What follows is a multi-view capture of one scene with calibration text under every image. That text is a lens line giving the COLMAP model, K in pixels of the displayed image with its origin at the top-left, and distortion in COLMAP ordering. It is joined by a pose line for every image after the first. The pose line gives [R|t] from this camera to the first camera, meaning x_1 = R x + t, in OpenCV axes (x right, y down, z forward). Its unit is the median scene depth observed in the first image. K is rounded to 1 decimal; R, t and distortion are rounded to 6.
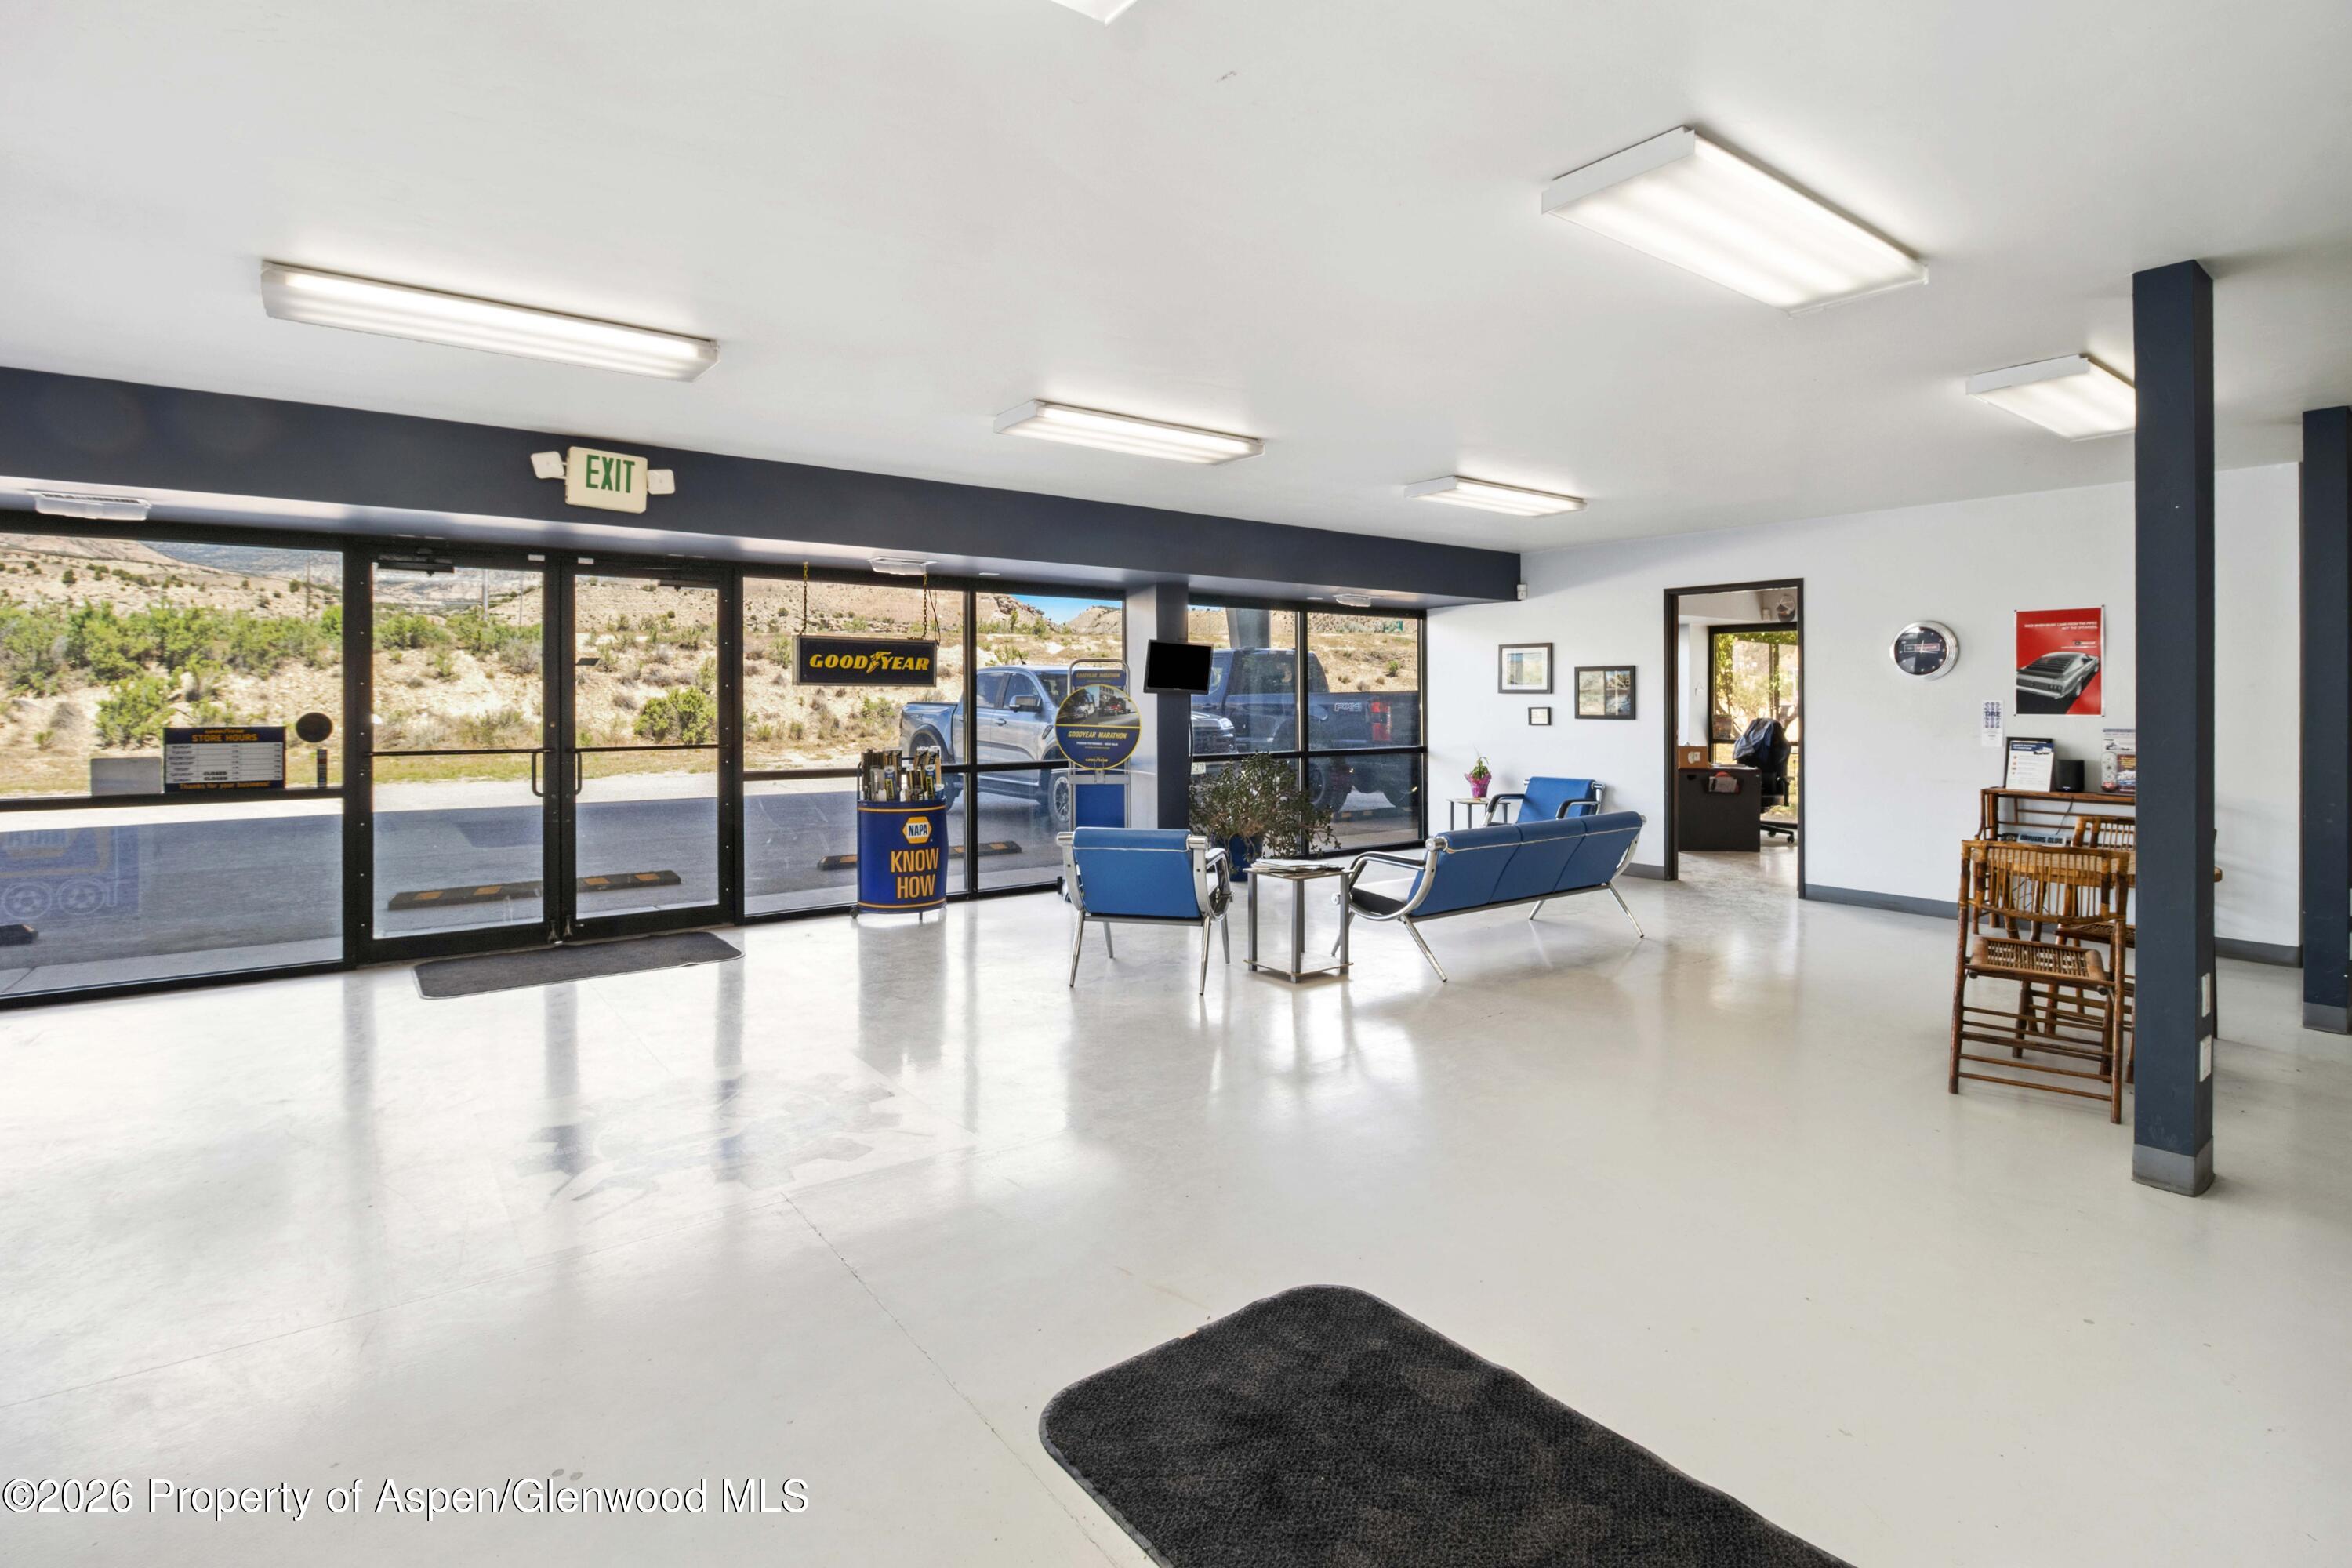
lens RADIAL K [[1133.6, 0, 1171.7], [0, 1133.6, 709.8], [0, 0, 1]] dist [0.000008, -0.000004]
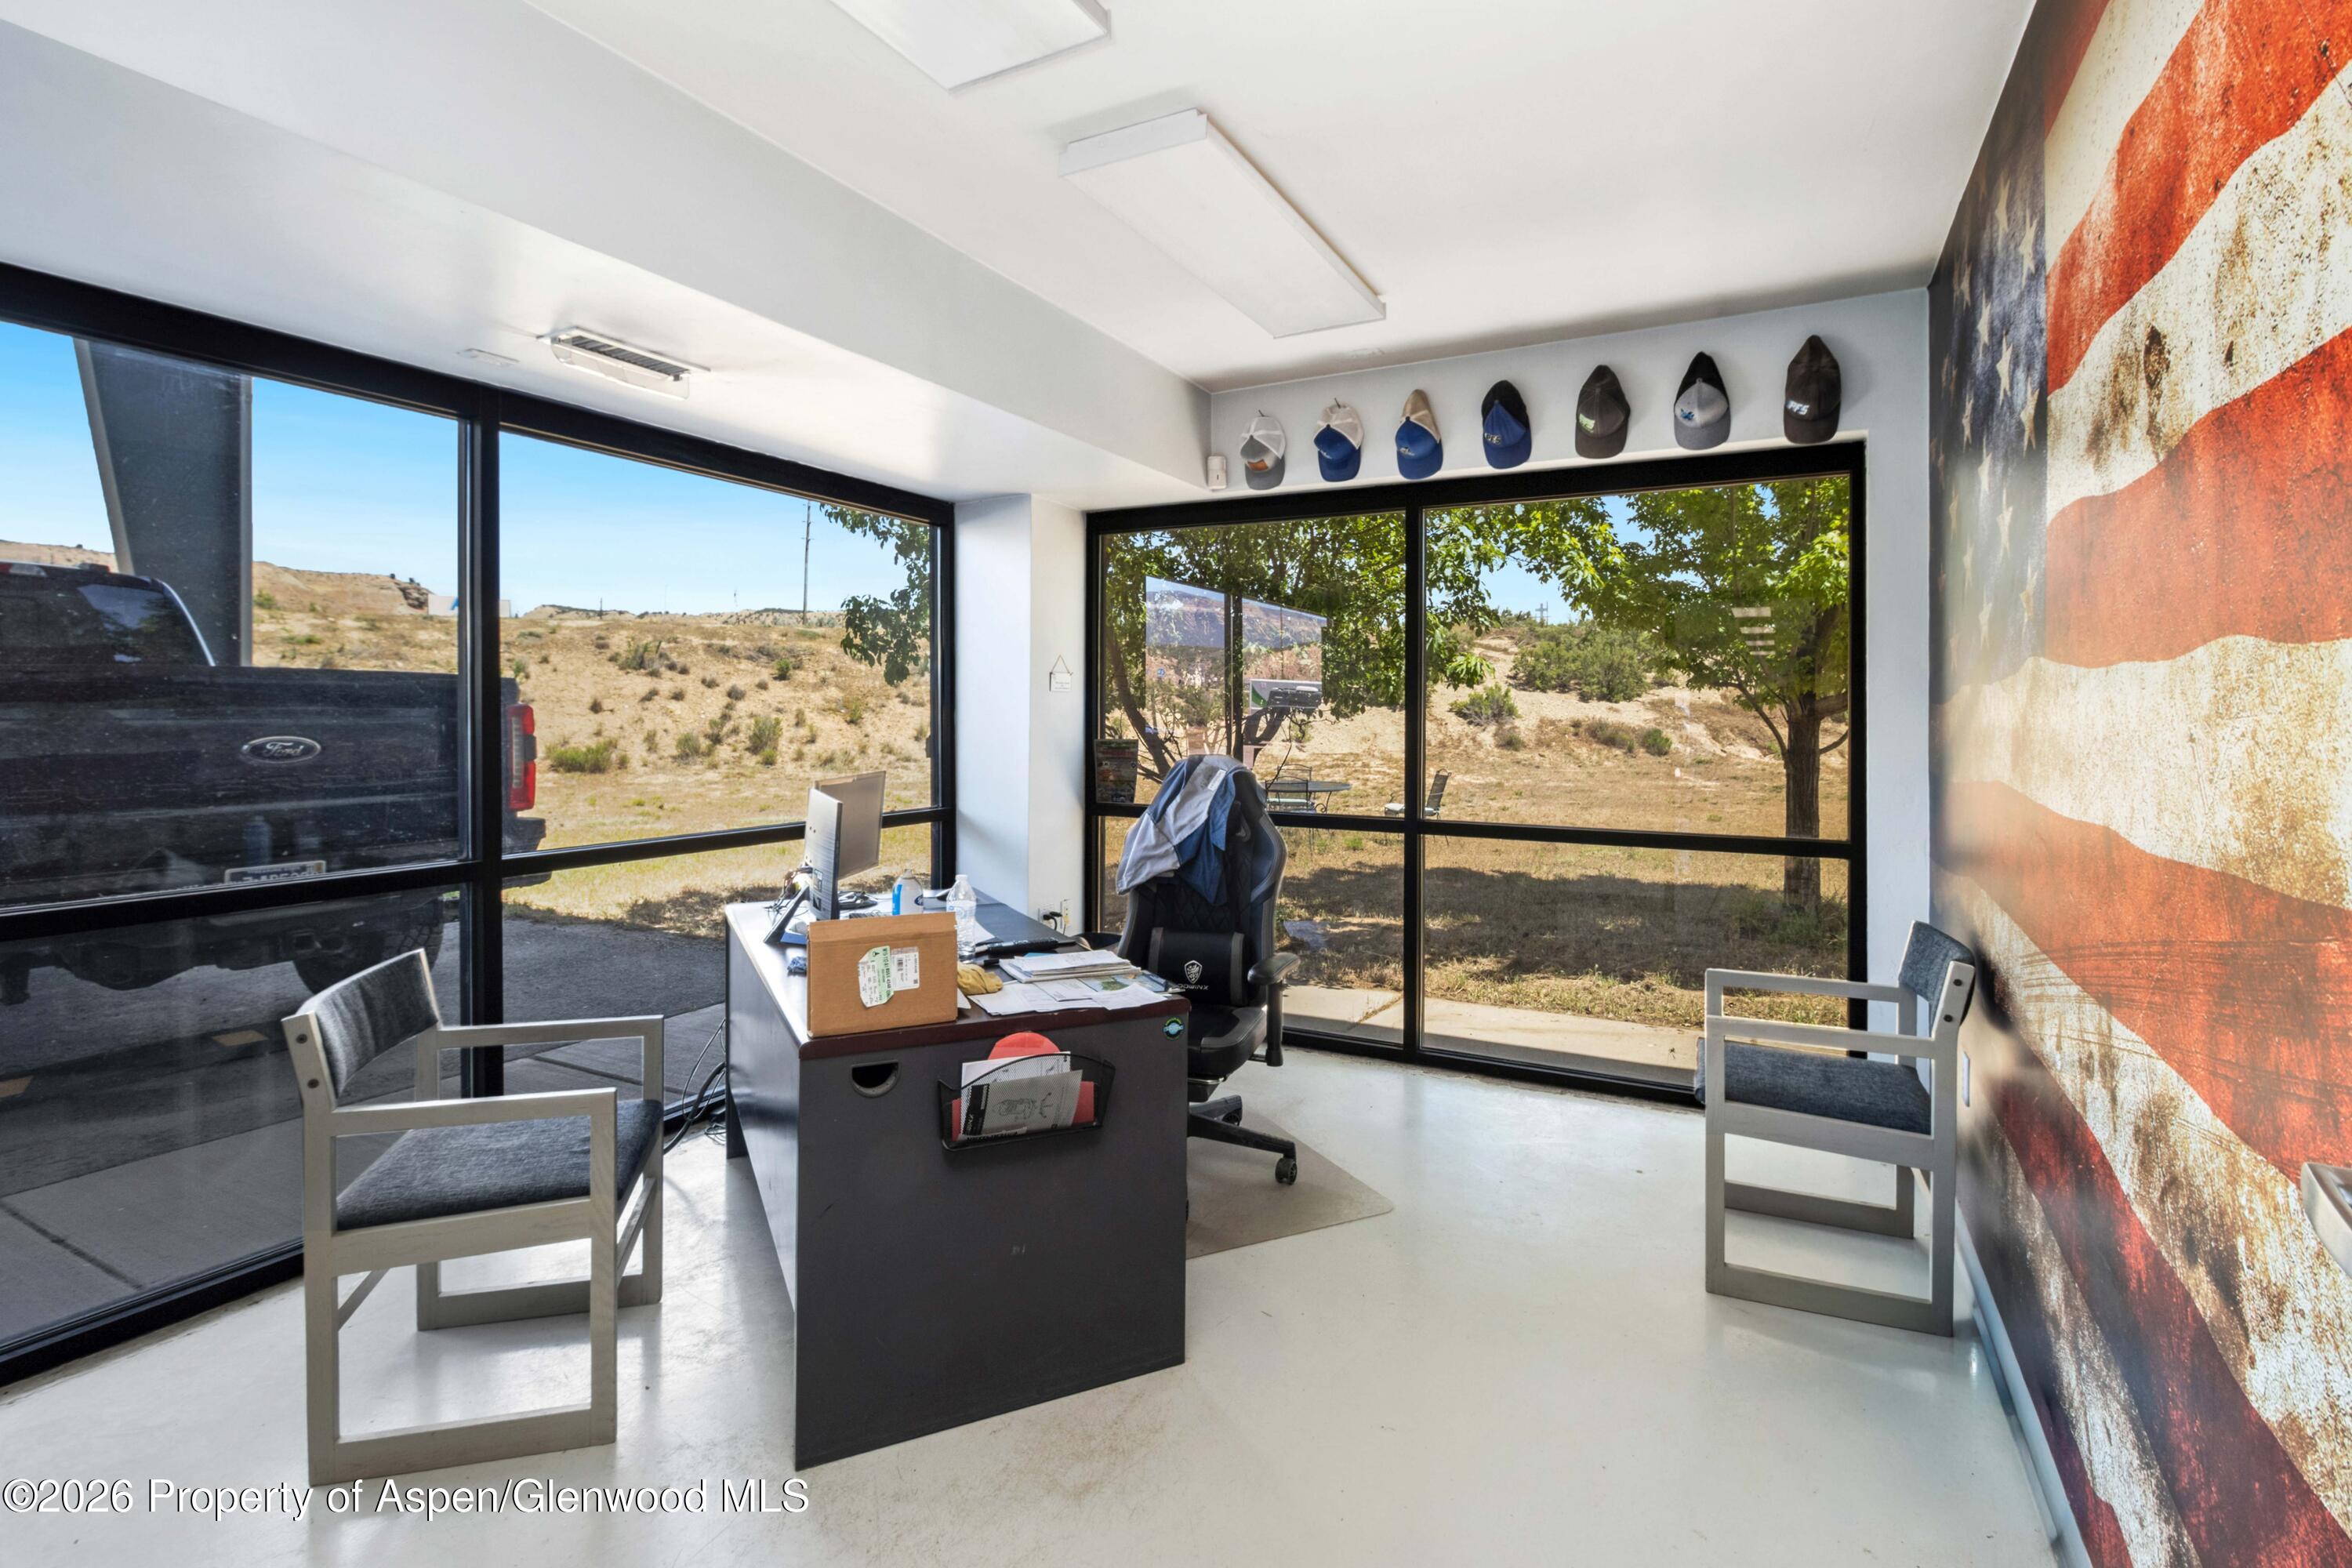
lens RADIAL K [[1133.6, 0, 1151.6], [0, 1133.6, 722.4], [0, 0, 1]] dist [0.000008, -0.000004]
pose [[0.913656, -0.000477, 0.406489, 0.313761], [0.000772, 1.000000, -0.000562, -0.001341], [-0.406488, 0.000827, 0.913656, 0.593080]]
